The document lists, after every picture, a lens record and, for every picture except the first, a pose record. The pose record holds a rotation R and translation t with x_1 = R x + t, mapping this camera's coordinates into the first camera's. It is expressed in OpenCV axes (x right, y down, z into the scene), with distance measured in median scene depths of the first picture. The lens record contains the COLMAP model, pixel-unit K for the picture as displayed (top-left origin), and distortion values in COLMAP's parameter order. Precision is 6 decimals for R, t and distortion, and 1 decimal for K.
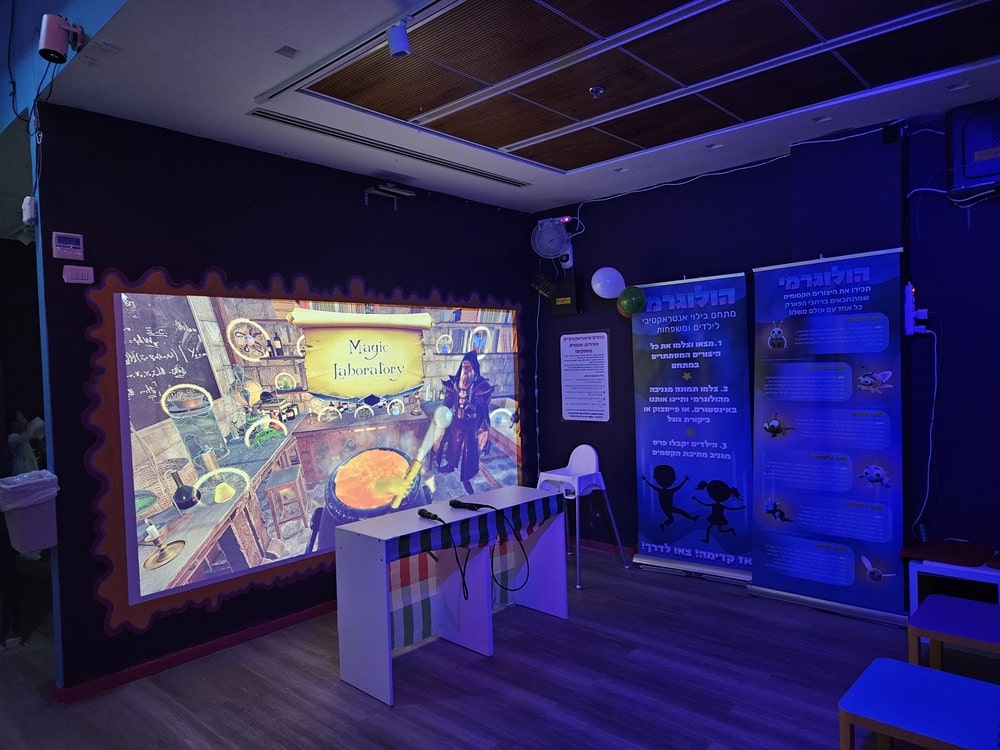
lens RADIAL K [[666.0, 0, 500.0], [0, 666.0, 375.0], [0, 0, 1]] dist [0.145238, -0.135205]
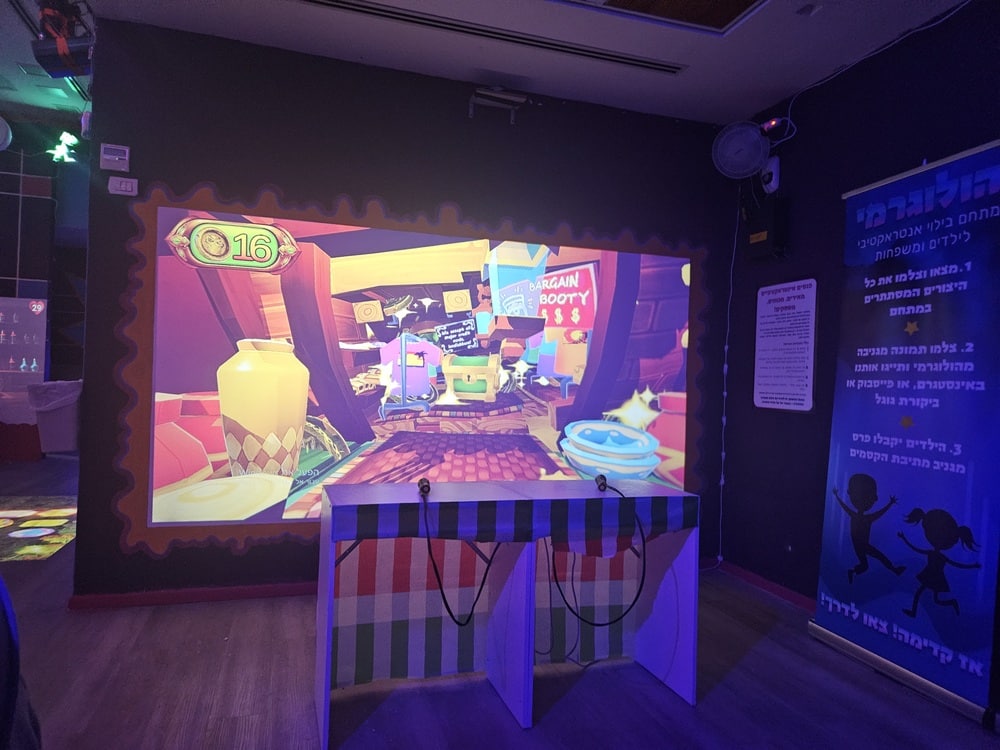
lens RADIAL K [[671.4, 0, 492.3], [0, 671.4, 375.2], [0, 0, 1]] dist [0.064905, -0.050018]
pose [[0.865242, 0.051089, -0.498745, 0.300568], [-0.068400, 0.997522, -0.016483, 0.089895], [0.496667, 0.048376, 0.866592, 0.346146]]
